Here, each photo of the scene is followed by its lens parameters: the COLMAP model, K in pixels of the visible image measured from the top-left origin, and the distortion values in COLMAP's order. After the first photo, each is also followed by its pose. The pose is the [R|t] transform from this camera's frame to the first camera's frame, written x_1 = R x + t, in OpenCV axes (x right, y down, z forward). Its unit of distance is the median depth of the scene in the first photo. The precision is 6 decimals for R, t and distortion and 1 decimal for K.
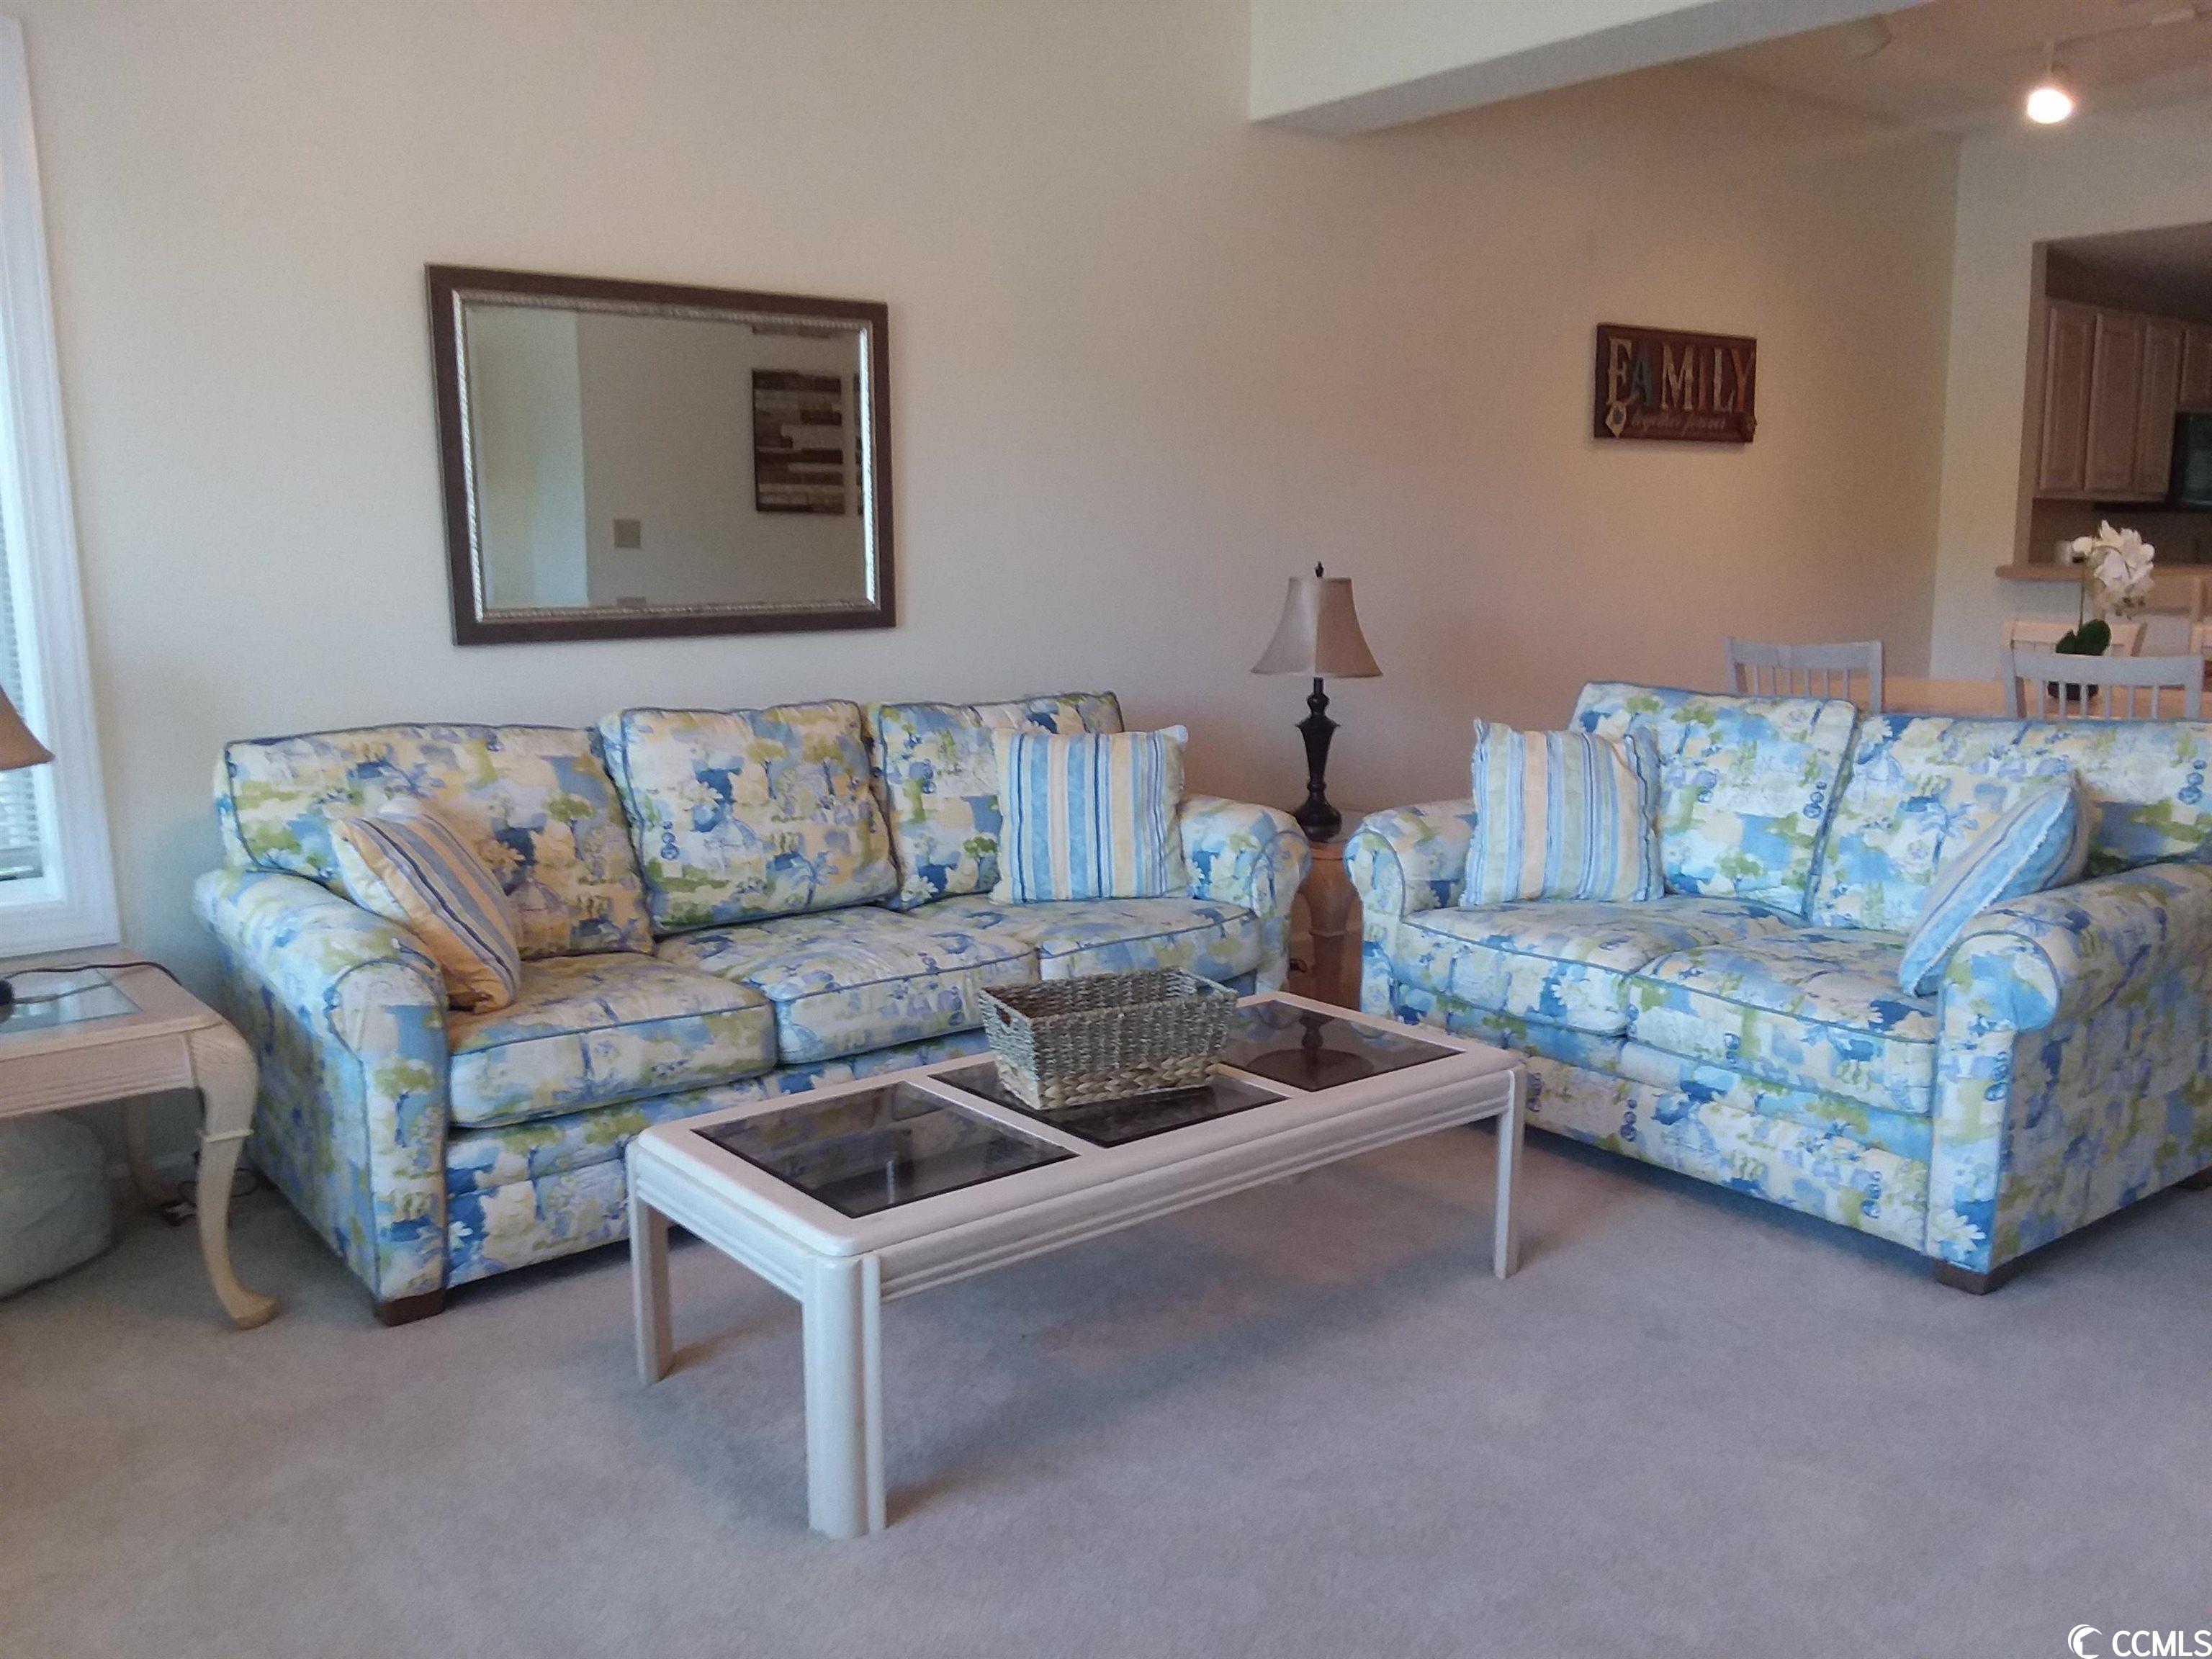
lens RADIAL K [[1822.1, 0, 1109.4], [0, 1822.1, 876.8], [0, 0, 1]] dist [0.110007, -0.007151]
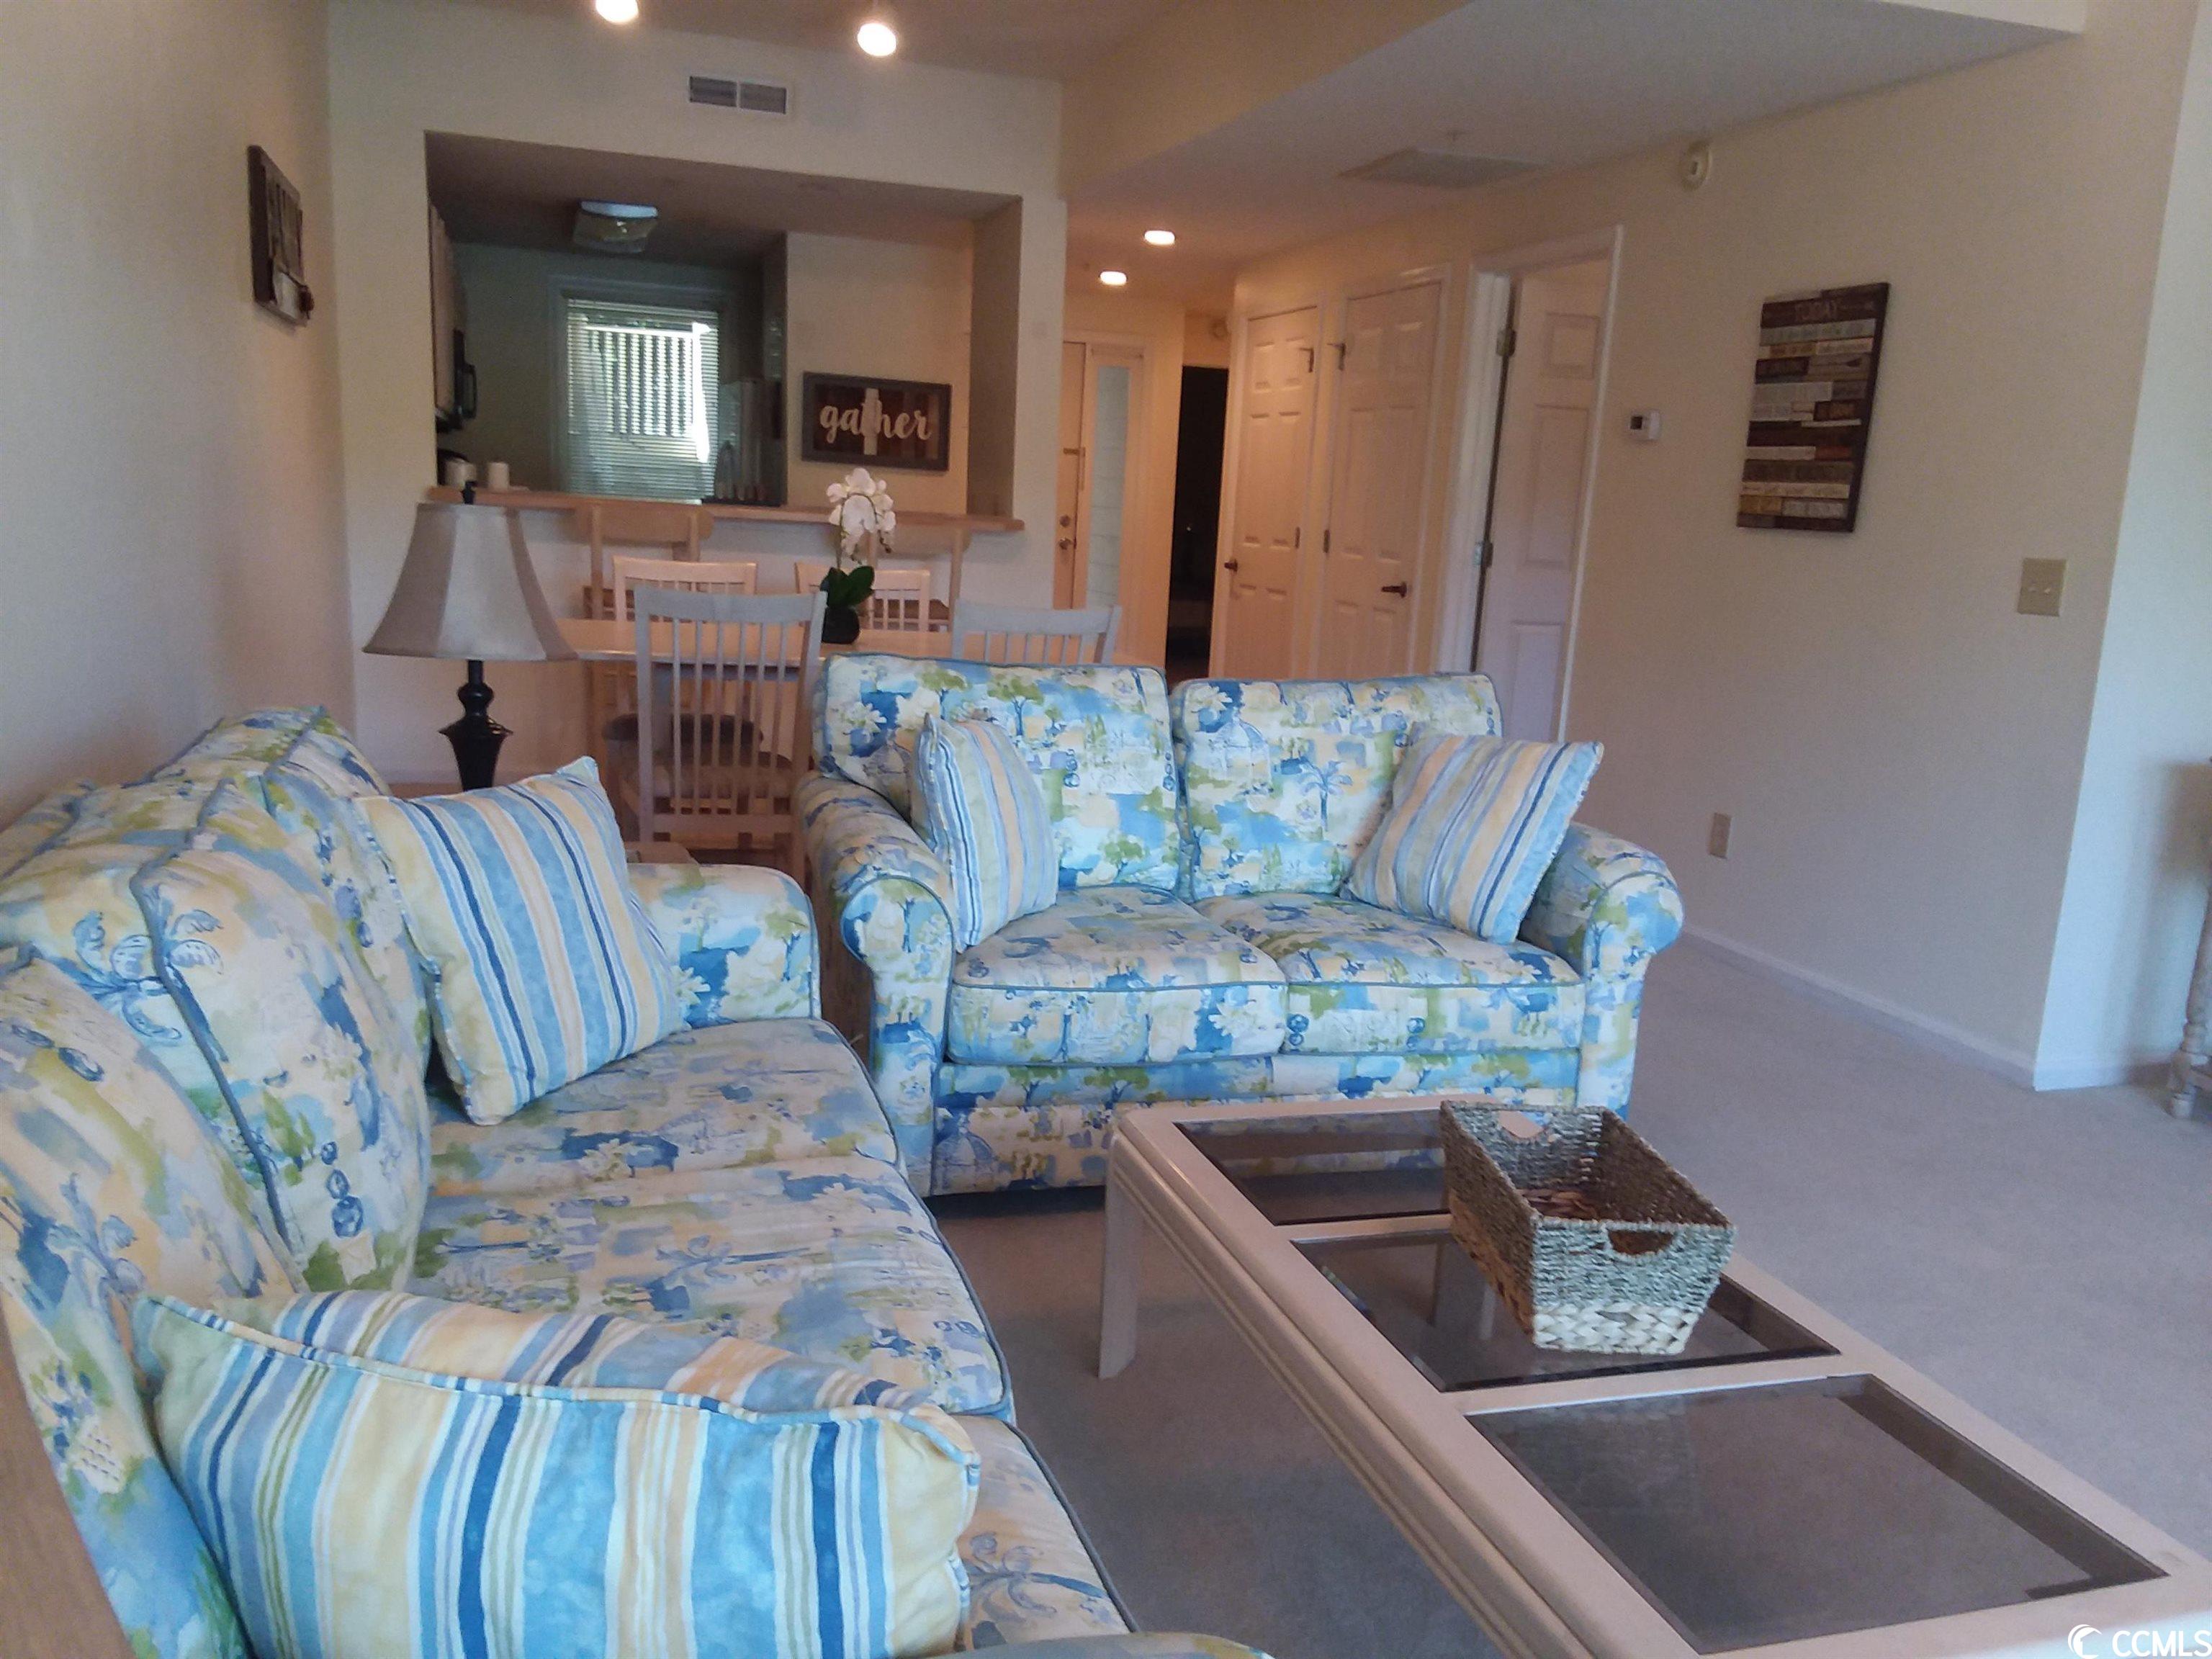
lens RADIAL K [[1822.1, 0, 1109.4], [0, 1822.1, 876.8], [0, 0, 1]] dist [0.110007, -0.007151]
pose [[0.355132, -0.163007, 0.920494, -0.549092], [0.107181, 0.985286, 0.133130, -0.123645], [-0.928651, 0.051381, 0.367378, 0.707925]]
